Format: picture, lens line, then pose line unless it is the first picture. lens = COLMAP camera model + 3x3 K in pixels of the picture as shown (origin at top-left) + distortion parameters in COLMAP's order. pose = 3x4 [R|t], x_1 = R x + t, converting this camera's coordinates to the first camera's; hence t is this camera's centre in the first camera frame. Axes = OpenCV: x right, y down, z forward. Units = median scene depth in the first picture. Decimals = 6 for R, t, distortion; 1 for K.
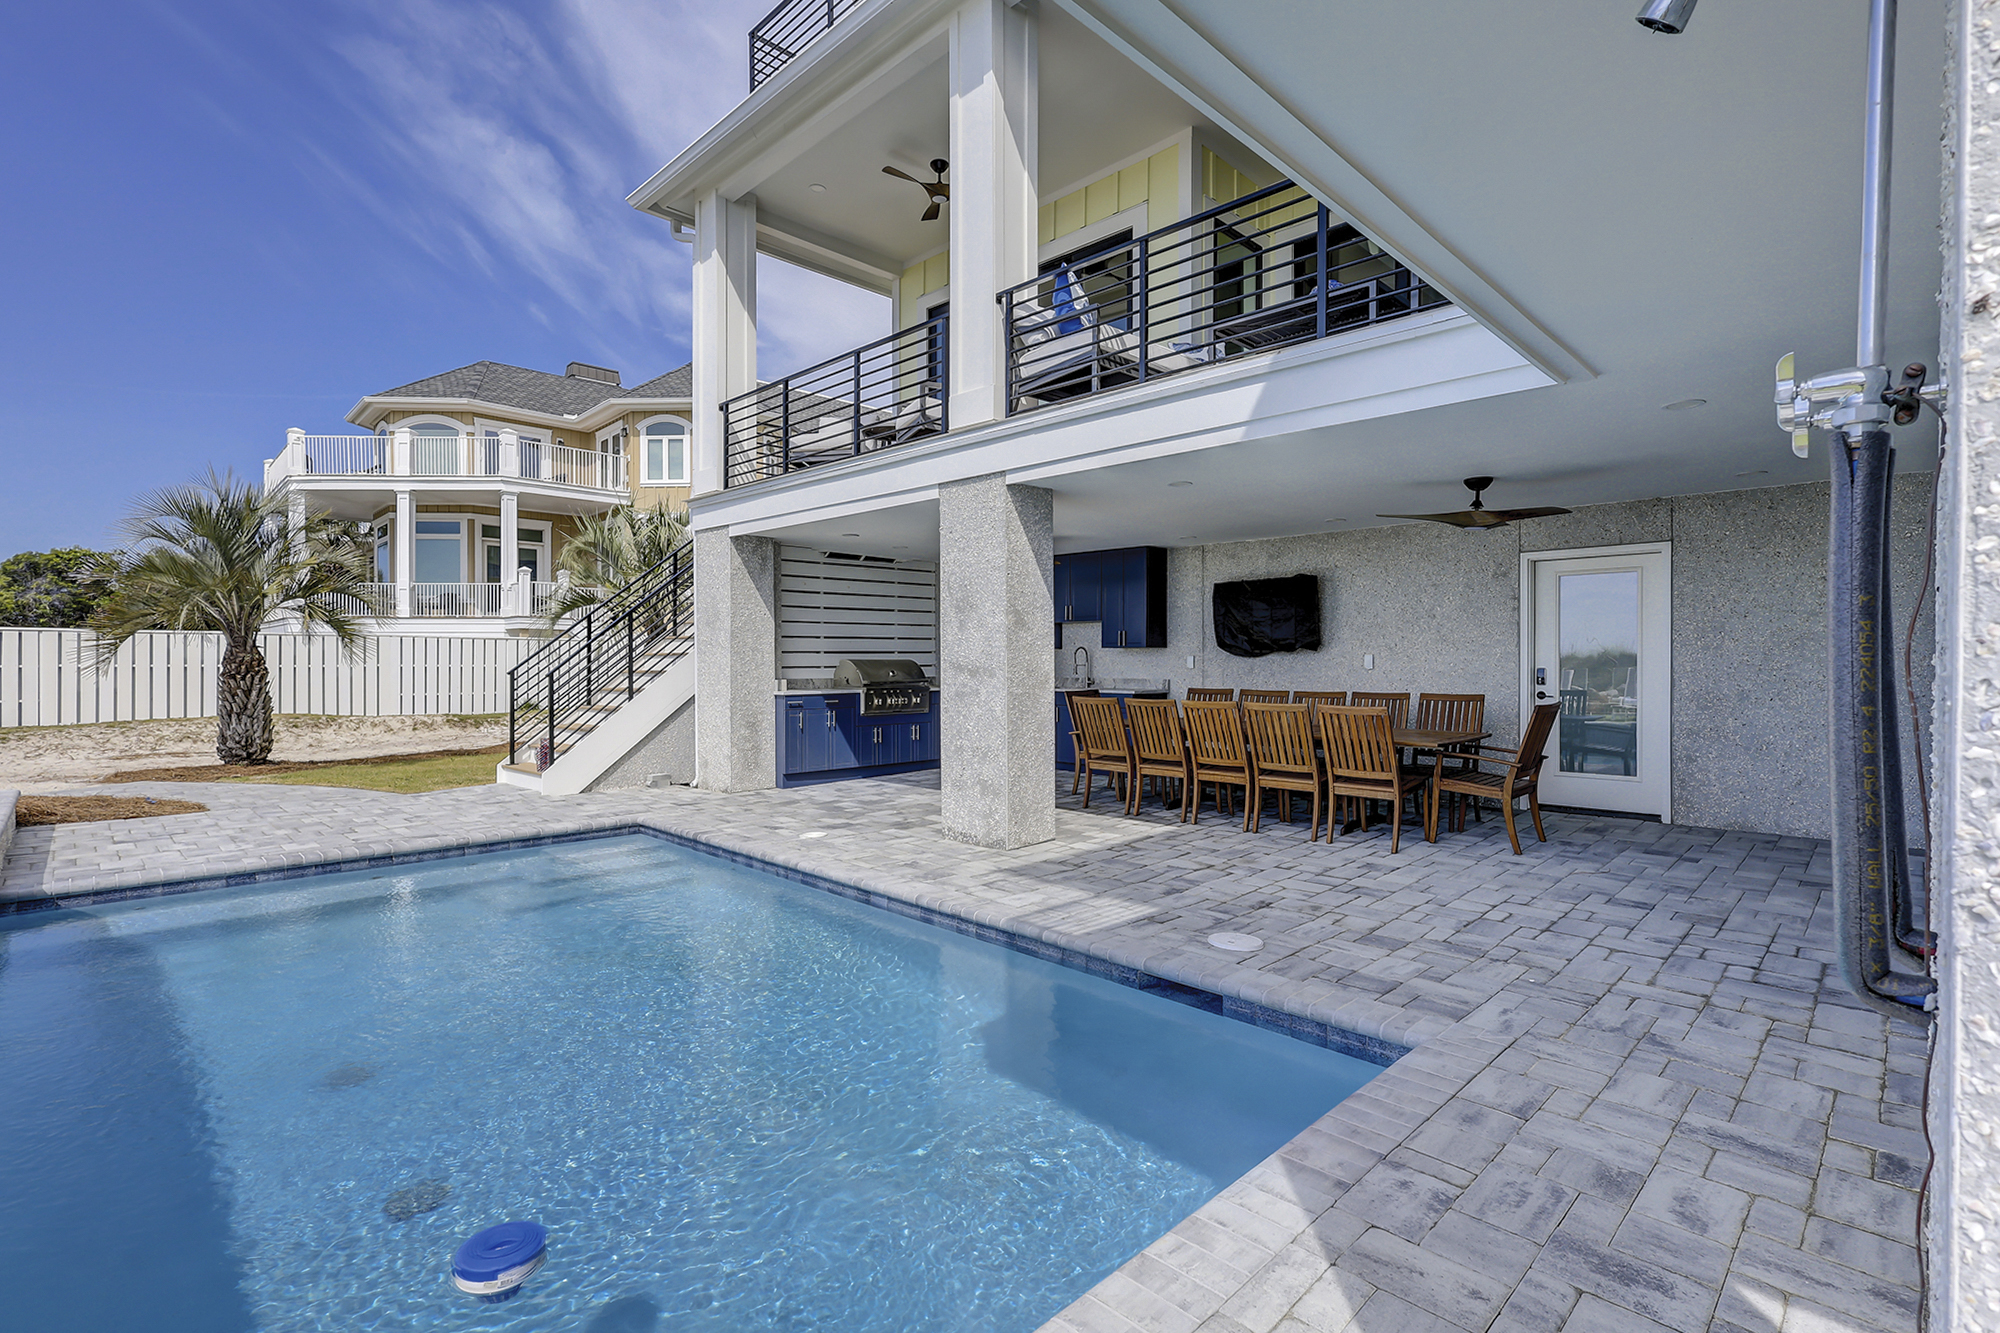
lens RADIAL K [[935.6, 0, 1005.3], [0, 935.6, 666.6], [0, 0, 1]] dist [-0.001027, 0.001739]
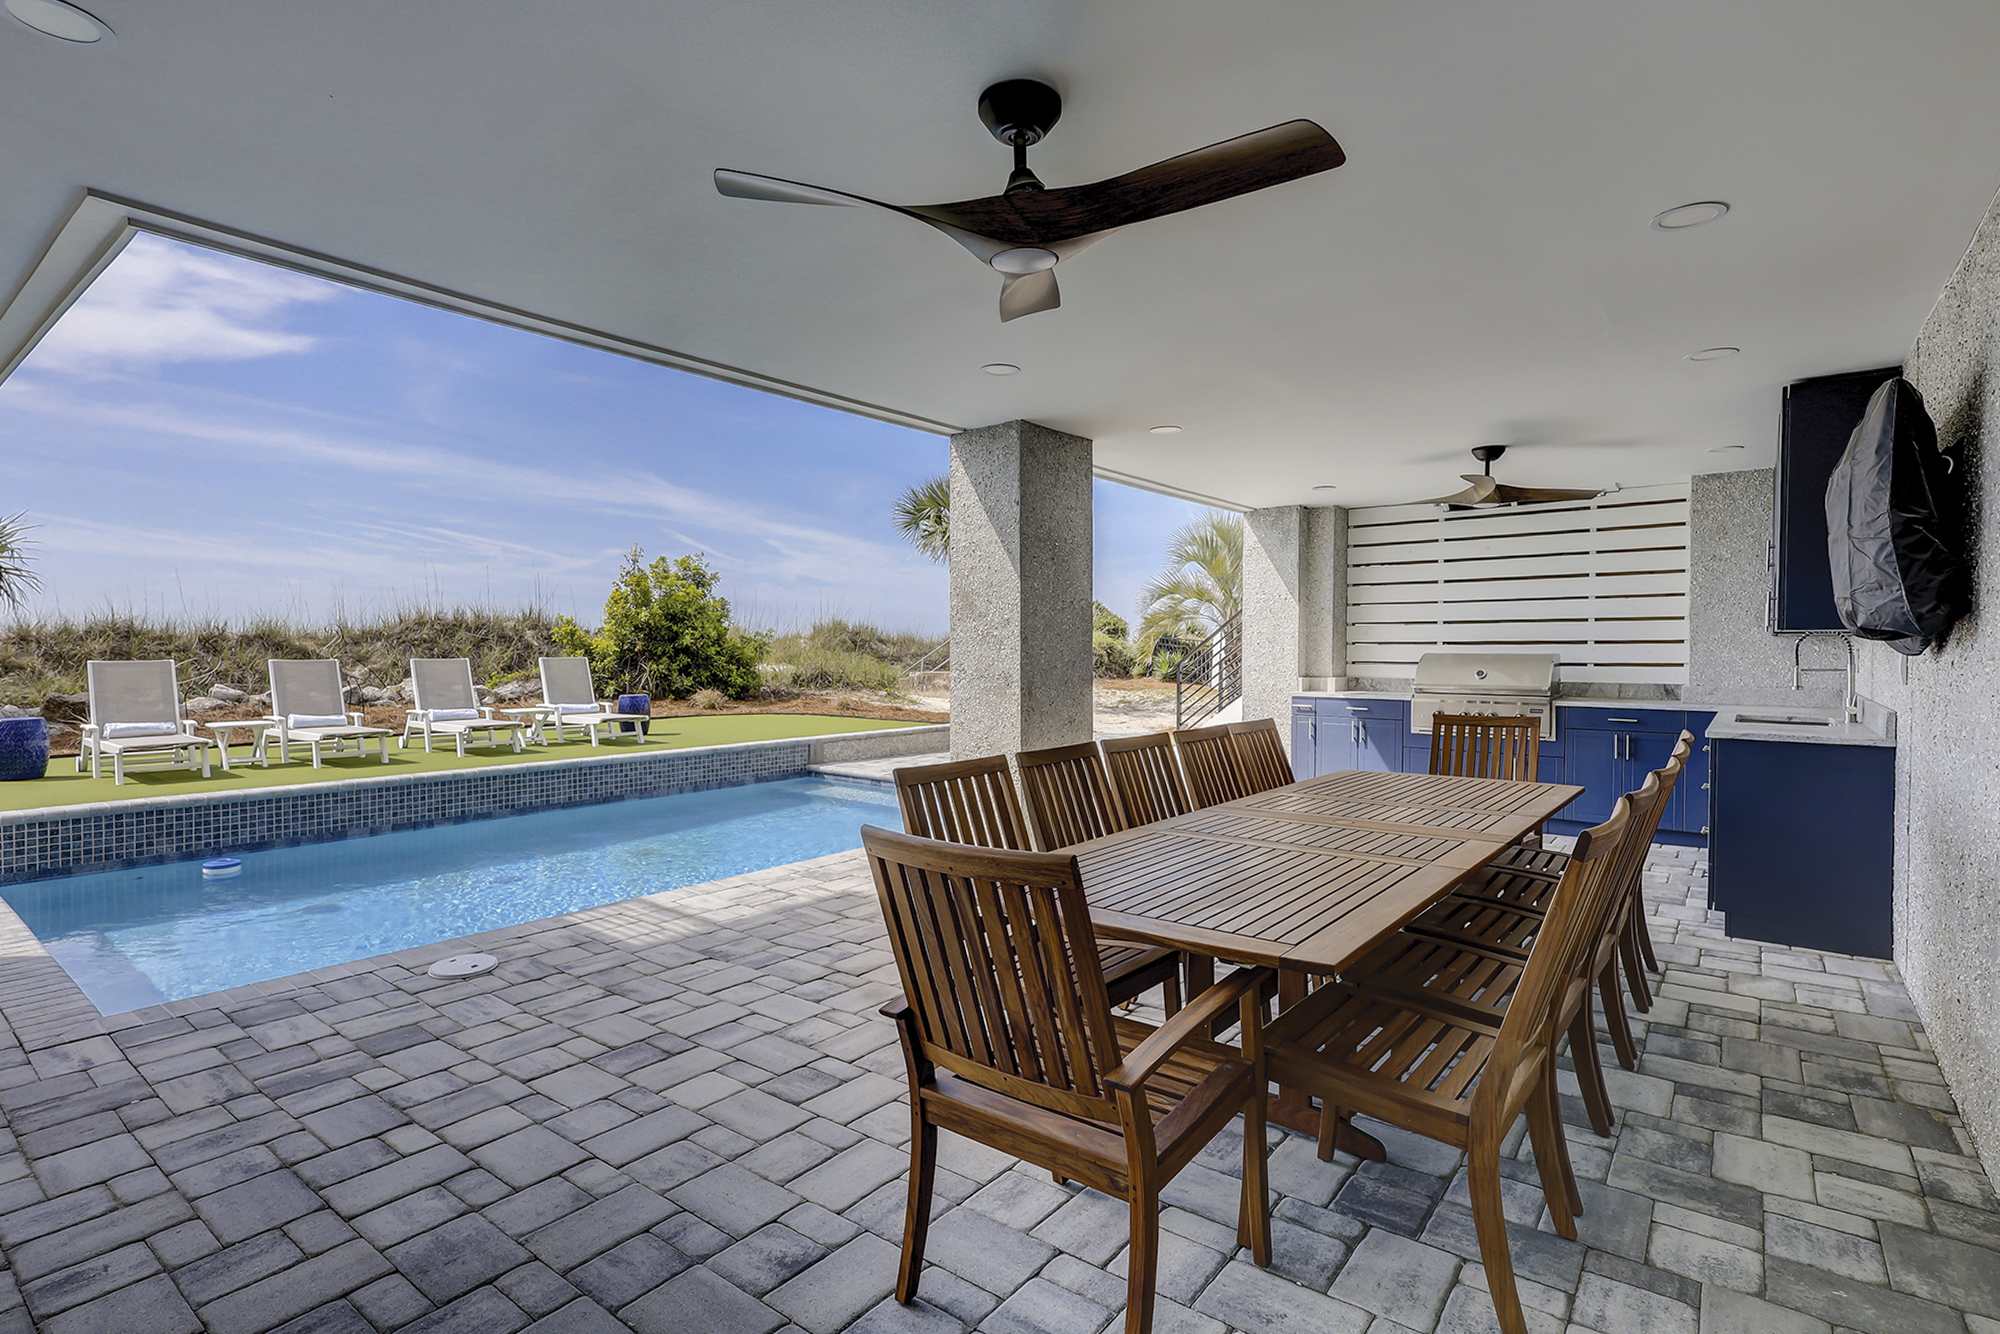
lens RADIAL K [[952.4, 0, 1000.0], [0, 952.4, 667.0], [0, 0, 1]] dist [0.001711, 0.000638]
pose [[0.116005, 0.021805, -0.993009, 0.575795], [-0.009491, 0.999738, 0.020844, -0.010292], [0.993203, 0.007006, 0.116181, 0.663393]]
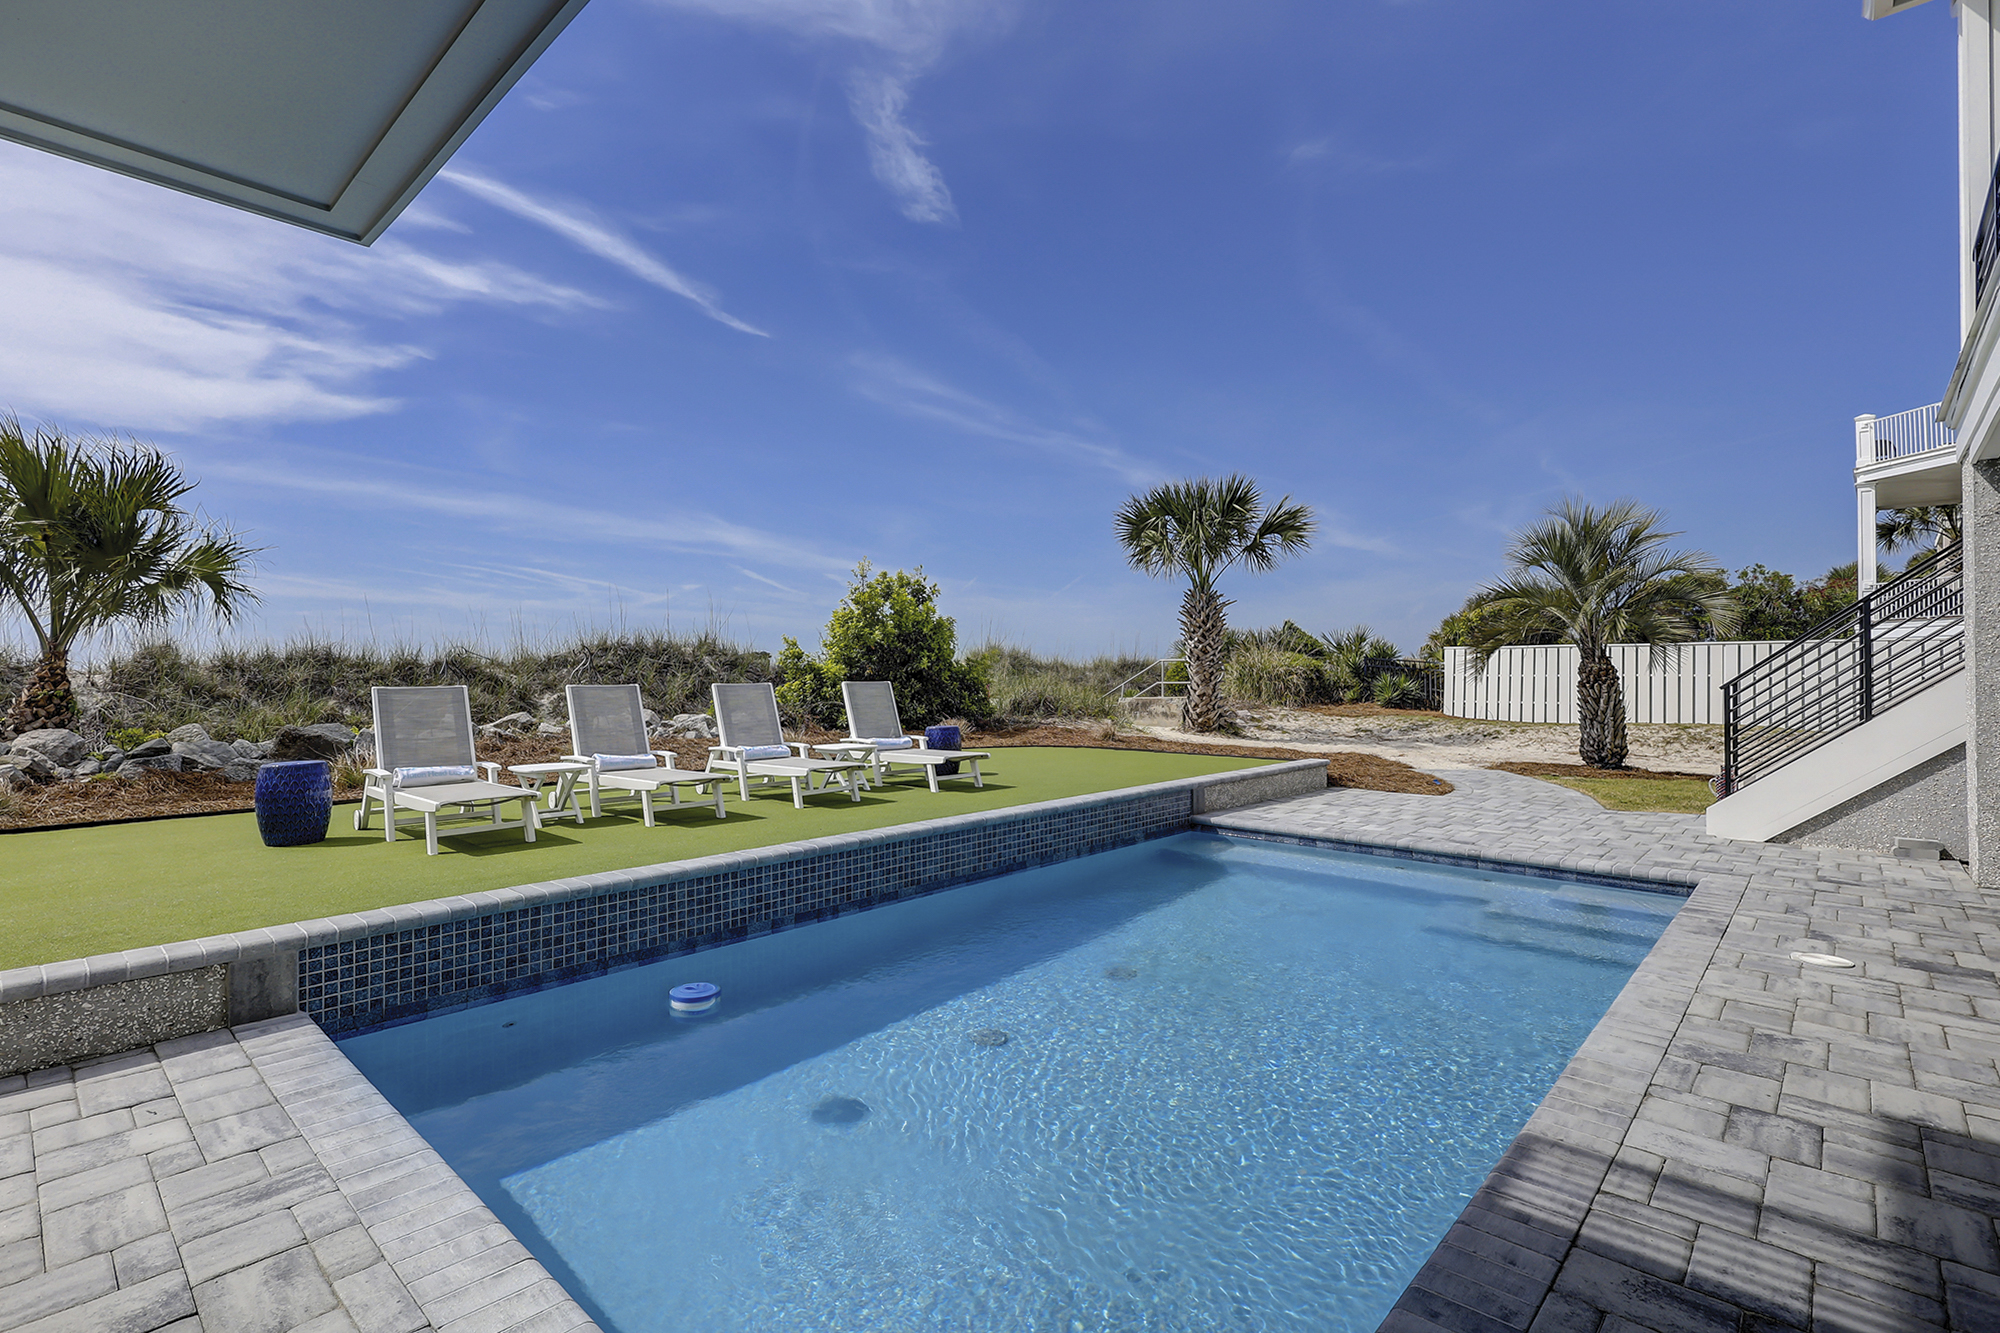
lens RADIAL K [[922.3, 0, 1000.0], [0, 922.3, 666.5], [0, 0, 1]] dist [0.000602, 0.000062]
pose [[0.041608, -0.007484, -0.999106, 0.275567], [-0.003439, 0.999965, -0.007633, -0.000436], [0.999128, 0.003754, 0.041581, 0.343009]]
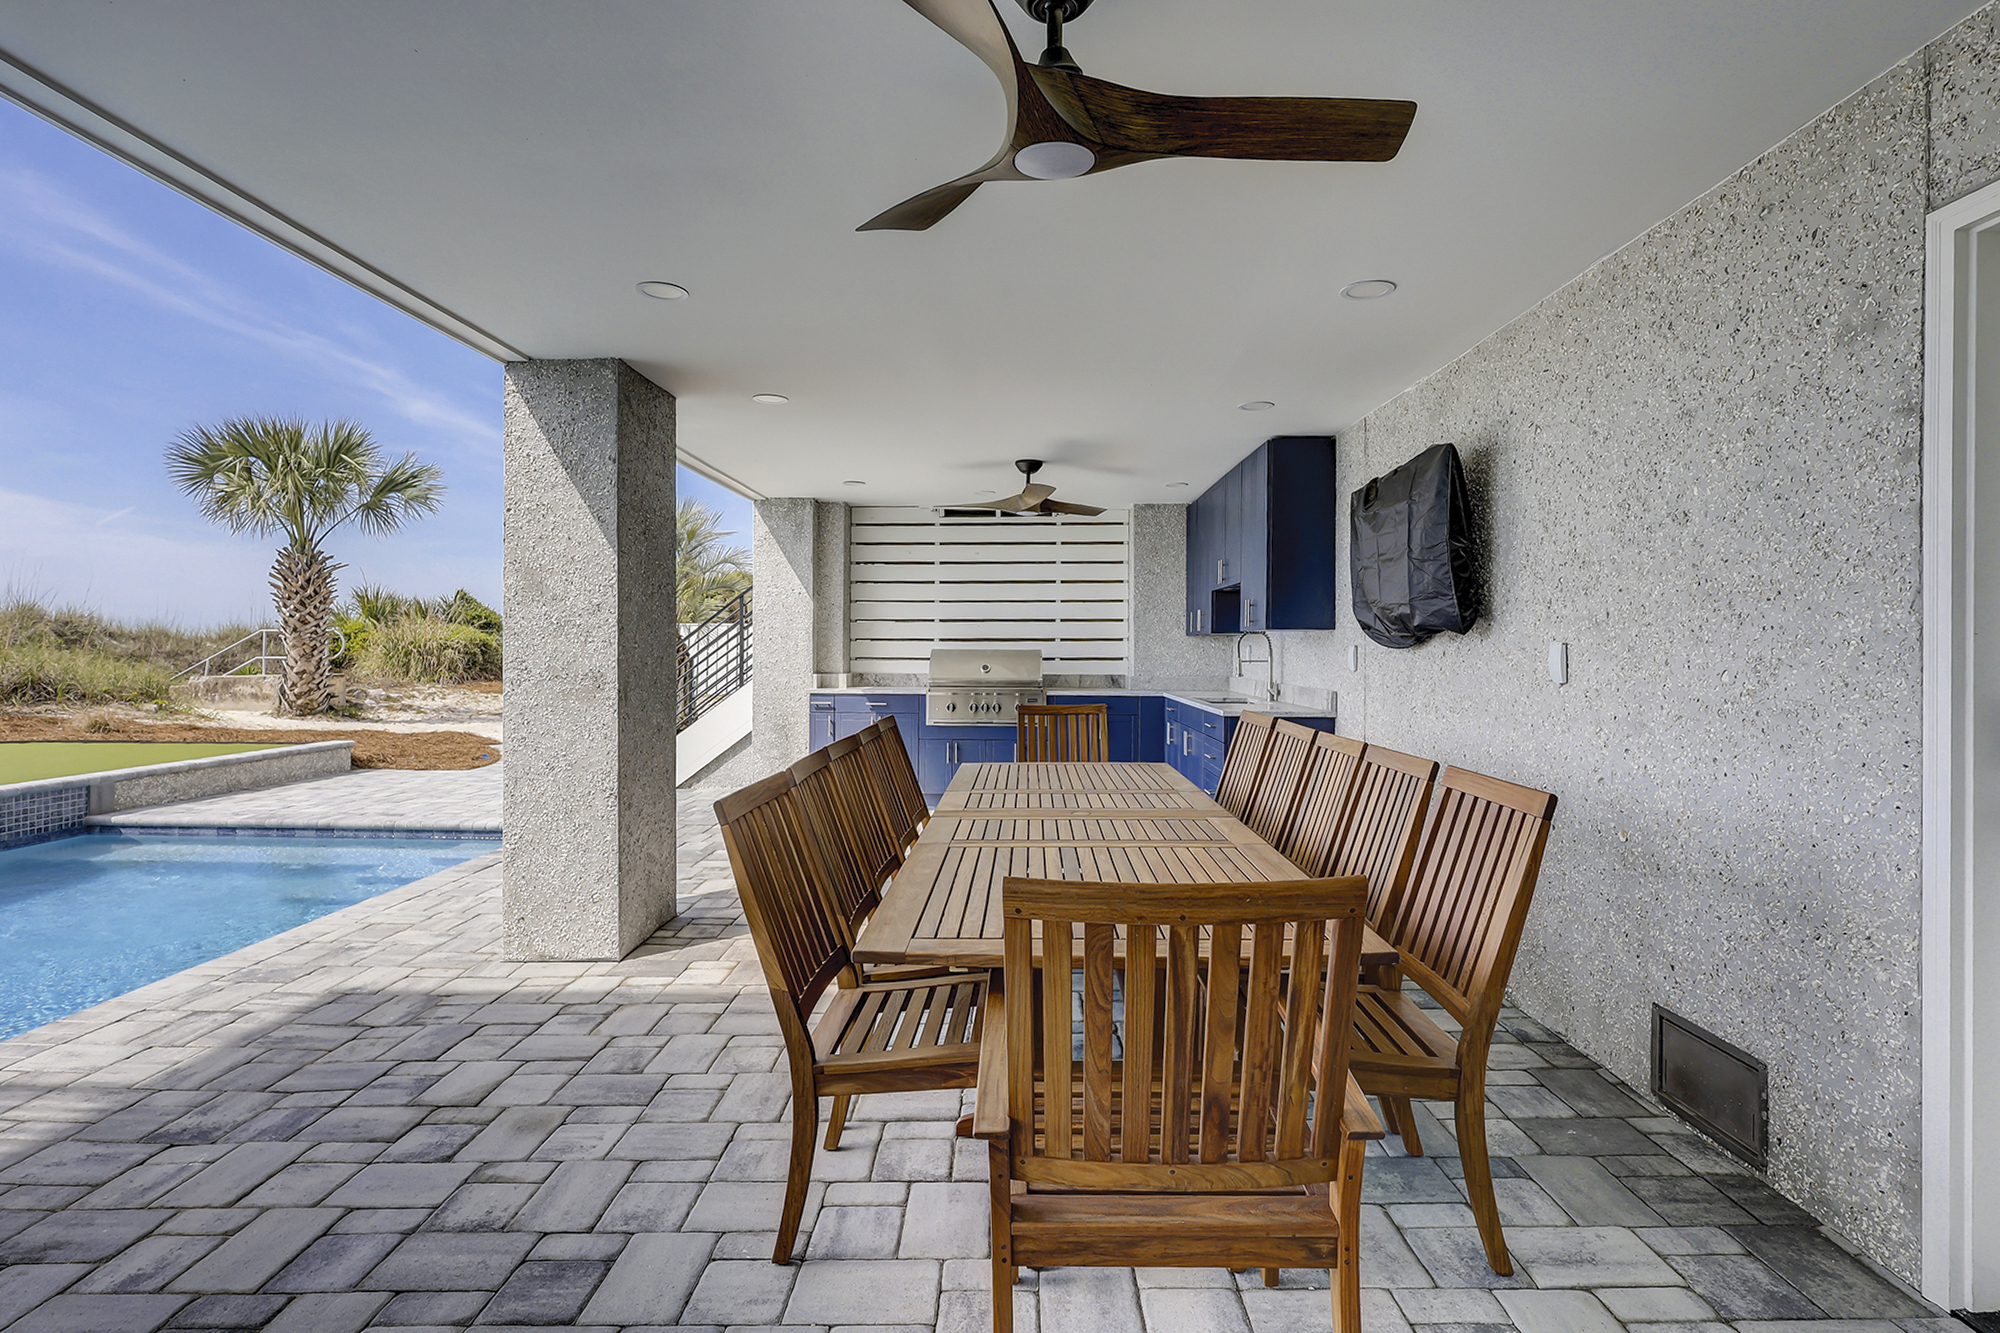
lens RADIAL K [[965.5, 0, 991.2], [0, 965.5, 647.7], [0, 0, 1]] dist [0.001304, 0.000923]
pose [[0.687991, 0.003892, -0.725709, 0.477971], [-0.010426, 0.999935, -0.004522, -0.006415], [0.725644, 0.010677, 0.687987, 0.557444]]
